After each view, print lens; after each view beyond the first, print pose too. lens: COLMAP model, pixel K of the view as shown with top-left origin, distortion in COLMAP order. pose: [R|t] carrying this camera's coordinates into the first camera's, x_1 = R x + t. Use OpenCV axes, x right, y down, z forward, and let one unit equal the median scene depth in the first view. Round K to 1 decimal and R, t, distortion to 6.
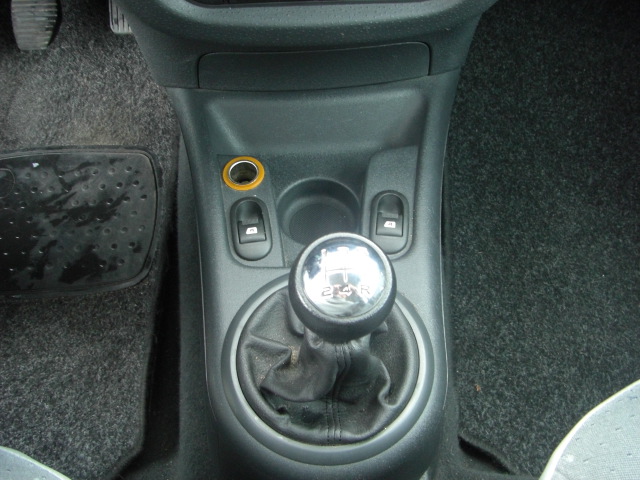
lens RADIAL K [[716.5, 0, 320.7], [0, 716.5, 226.0], [0, 0, 1]] dist [-0.168802, 0.099005]
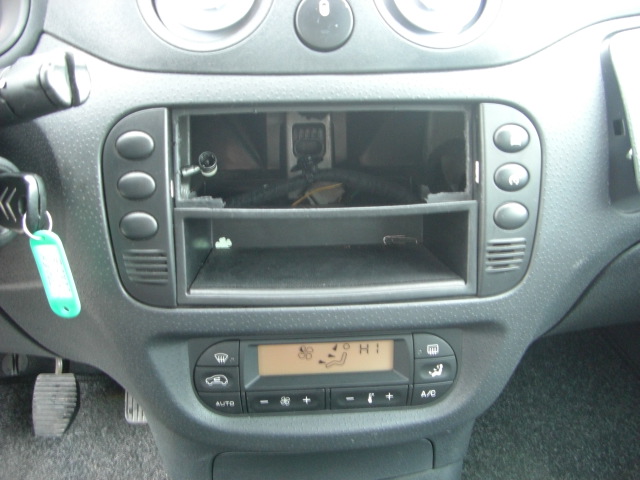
lens RADIAL K [[716.5, 0, 320.7], [0, 716.5, 226.0], [0, 0, 1]] dist [-0.168802, 0.099005]
pose [[0.999889, -0.013663, 0.006024, -0.009796], [0.014860, 0.870982, -0.491090, -0.013653], [0.001462, 0.491124, 0.871088, -0.052205]]
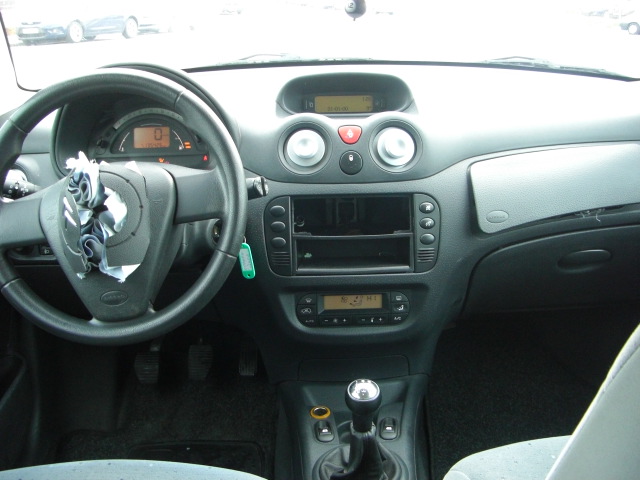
lens RADIAL K [[716.5, 0, 320.7], [0, 716.5, 226.0], [0, 0, 1]] dist [-0.168802, 0.099005]
pose [[0.998531, -0.017429, -0.051309, 0.006393], [-0.015970, 0.810154, -0.586000, 0.443054], [0.051781, 0.585958, 0.808685, -0.638977]]
